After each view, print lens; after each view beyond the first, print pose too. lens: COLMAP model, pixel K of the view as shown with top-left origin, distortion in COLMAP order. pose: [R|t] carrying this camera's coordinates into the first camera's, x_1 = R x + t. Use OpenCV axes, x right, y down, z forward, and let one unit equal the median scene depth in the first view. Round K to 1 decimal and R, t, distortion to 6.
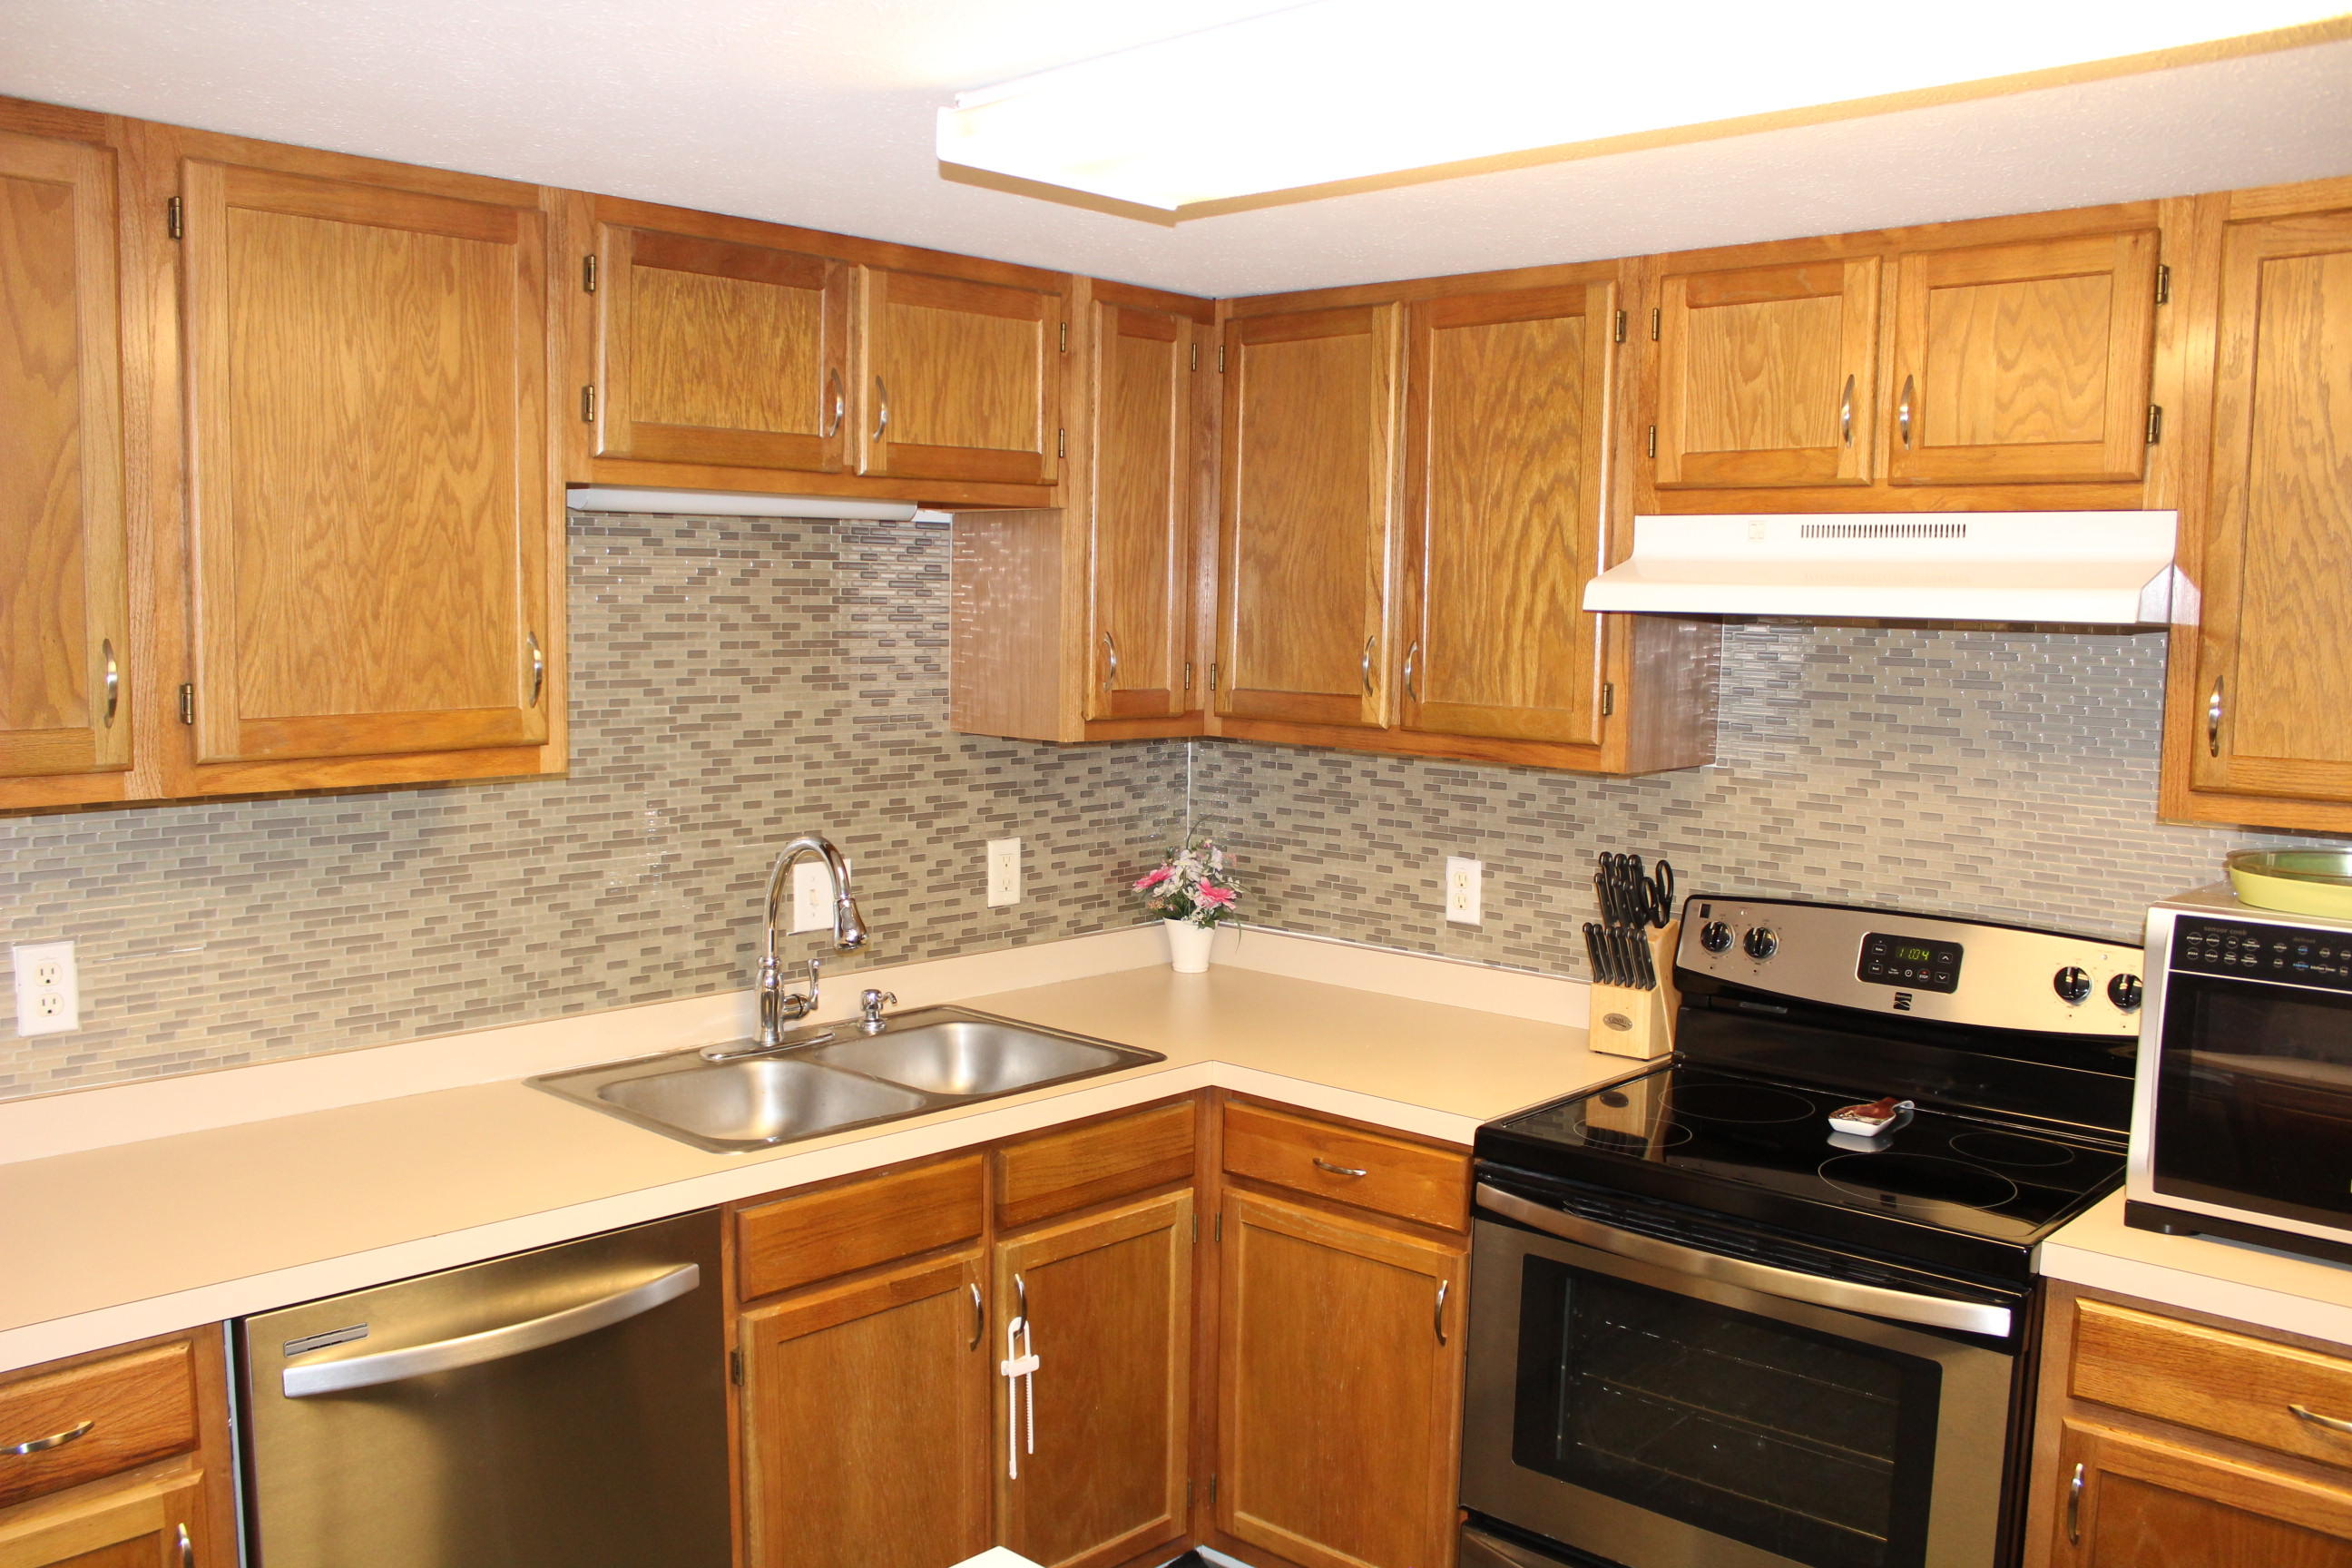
lens RADIAL K [[1958.0, 0, 1136.9], [0, 1958.0, 810.6], [0, 0, 1]] dist [-0.160582, 0.139680]
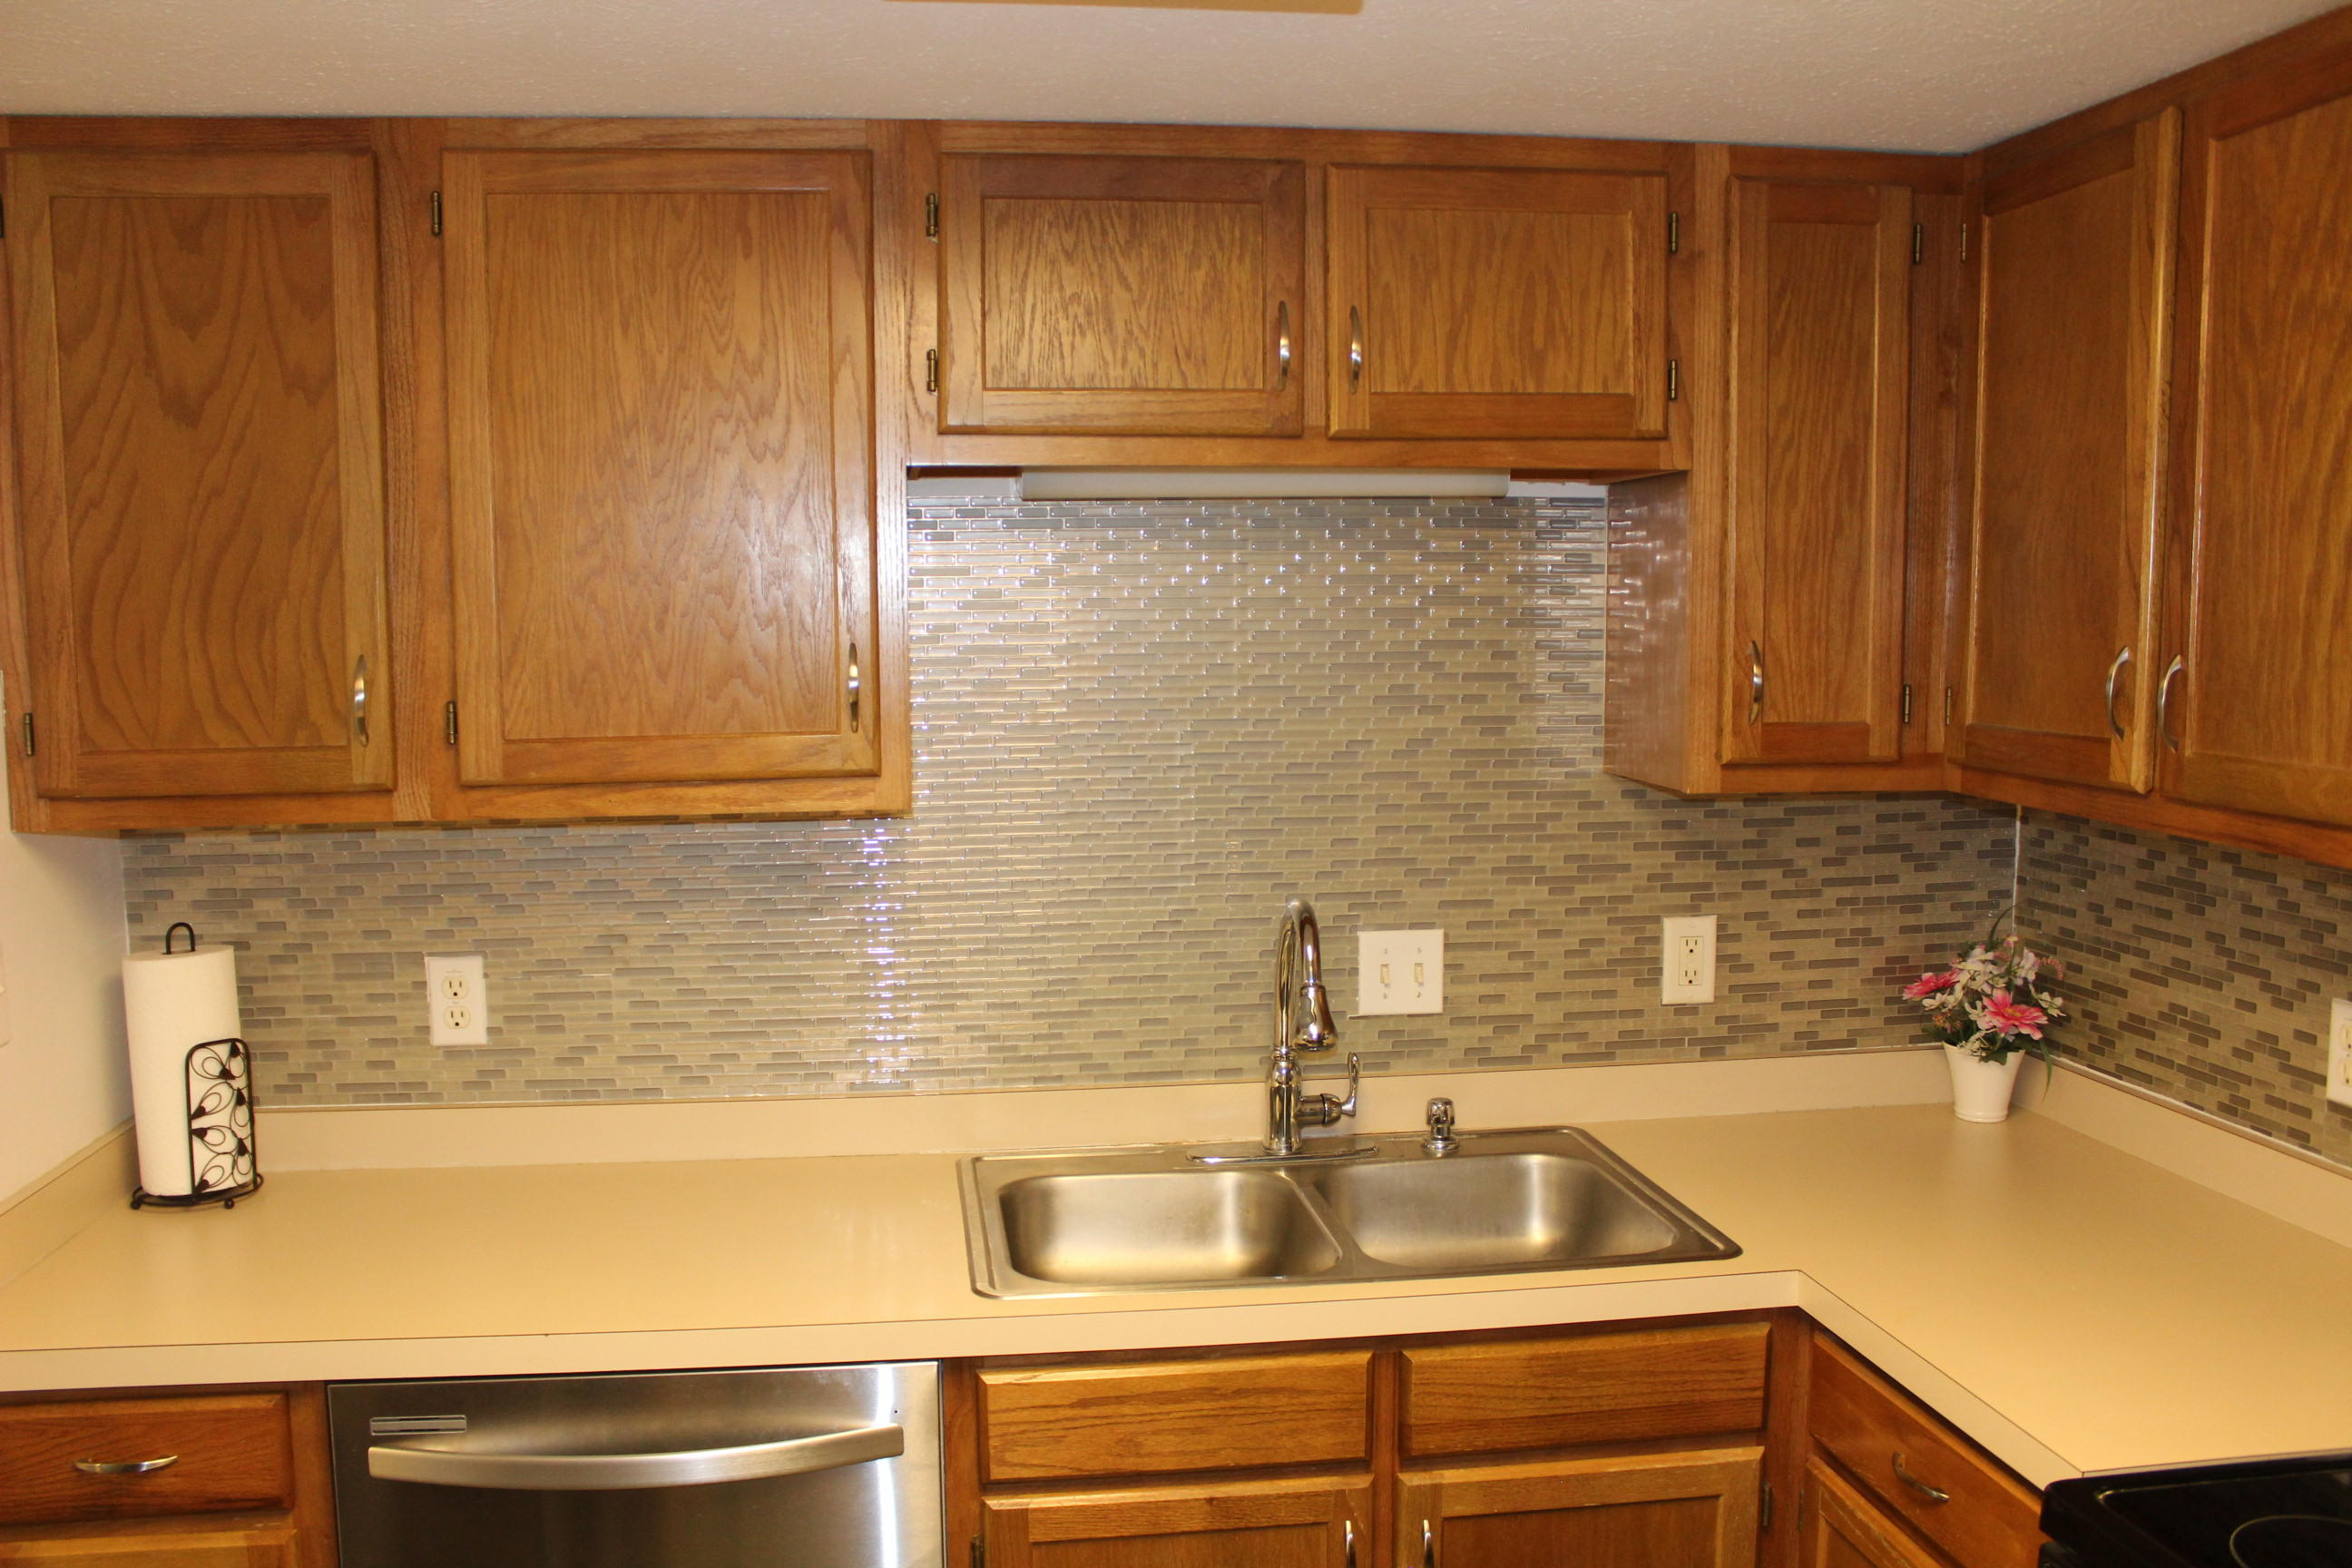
lens RADIAL K [[1958.0, 0, 1138.9], [0, 1958.0, 809.6], [0, 0, 1]] dist [-0.160582, 0.139680]
pose [[0.779880, 0.045577, -0.624268, 0.273345], [-0.048212, 0.998757, 0.012688, -0.030425], [0.624070, 0.020202, 0.781107, 0.339732]]
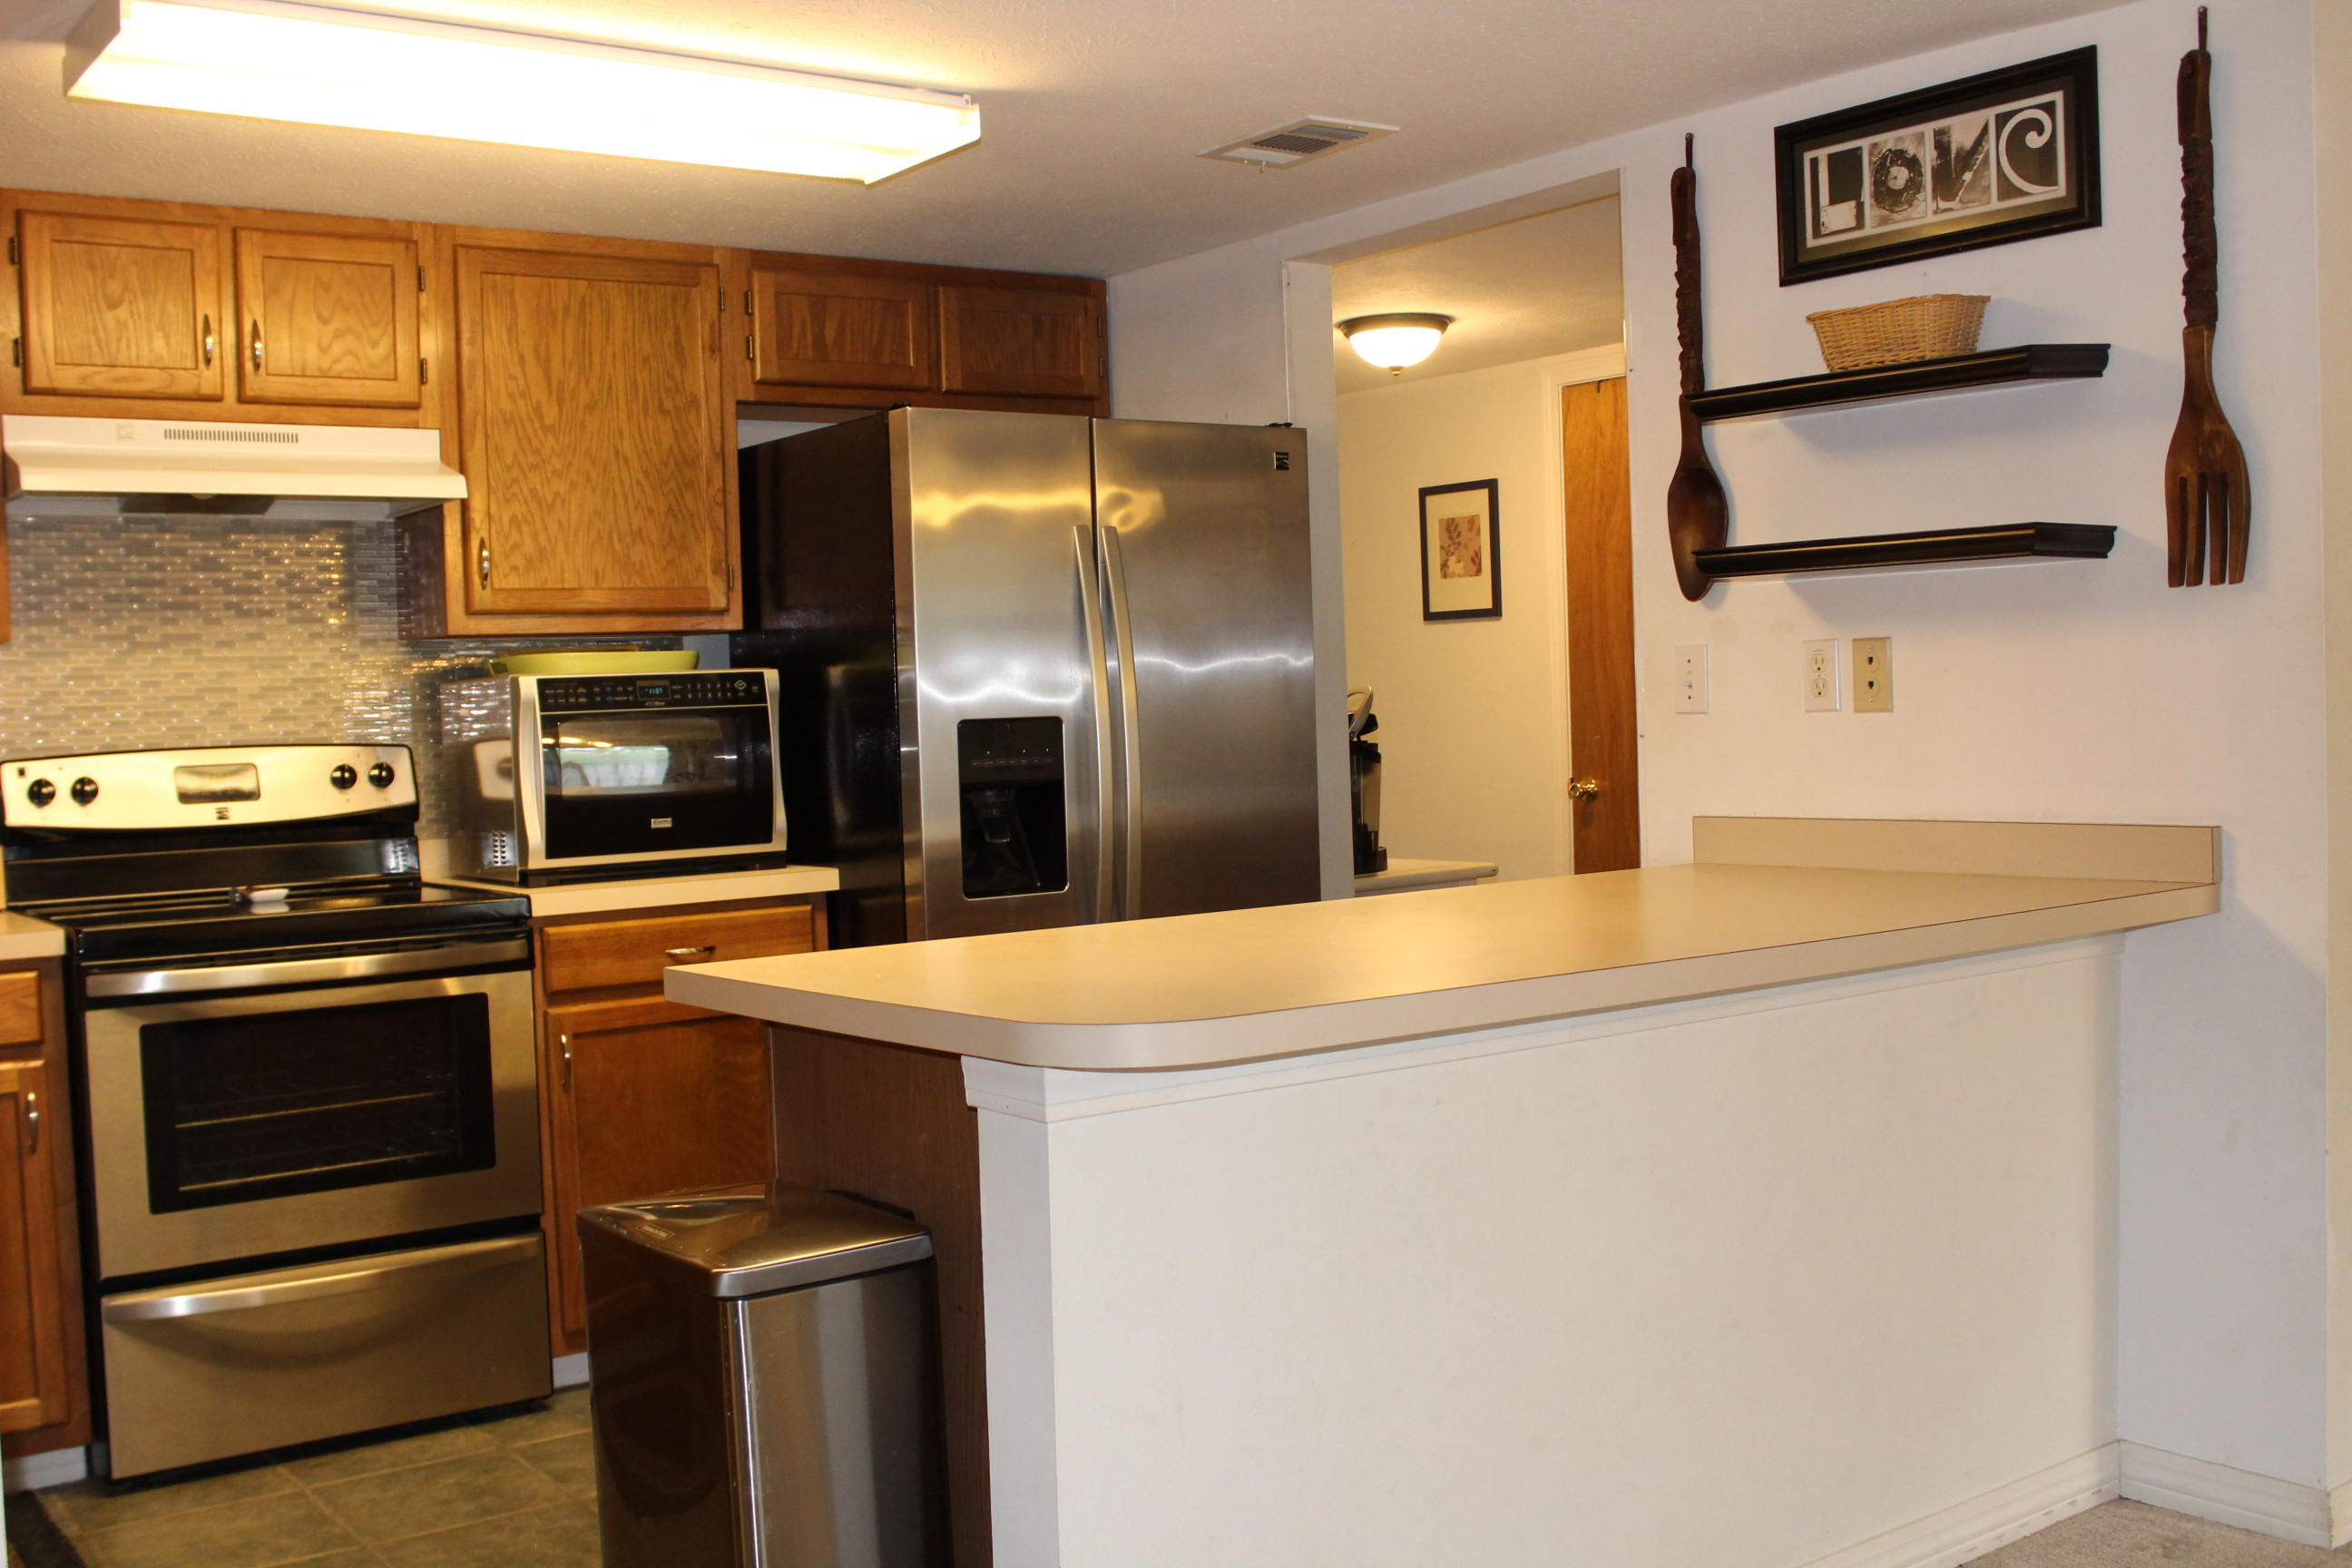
lens RADIAL K [[2373.0, 0, 1119.1], [0, 2373.0, 815.2], [0, 0, 1]] dist [-0.080742, 0.000000]
pose [[0.192221, -0.066444, 0.979100, -0.936617], [0.139937, 0.989365, 0.039667, 0.114267], [-0.971323, 0.129388, 0.199474, 0.108350]]
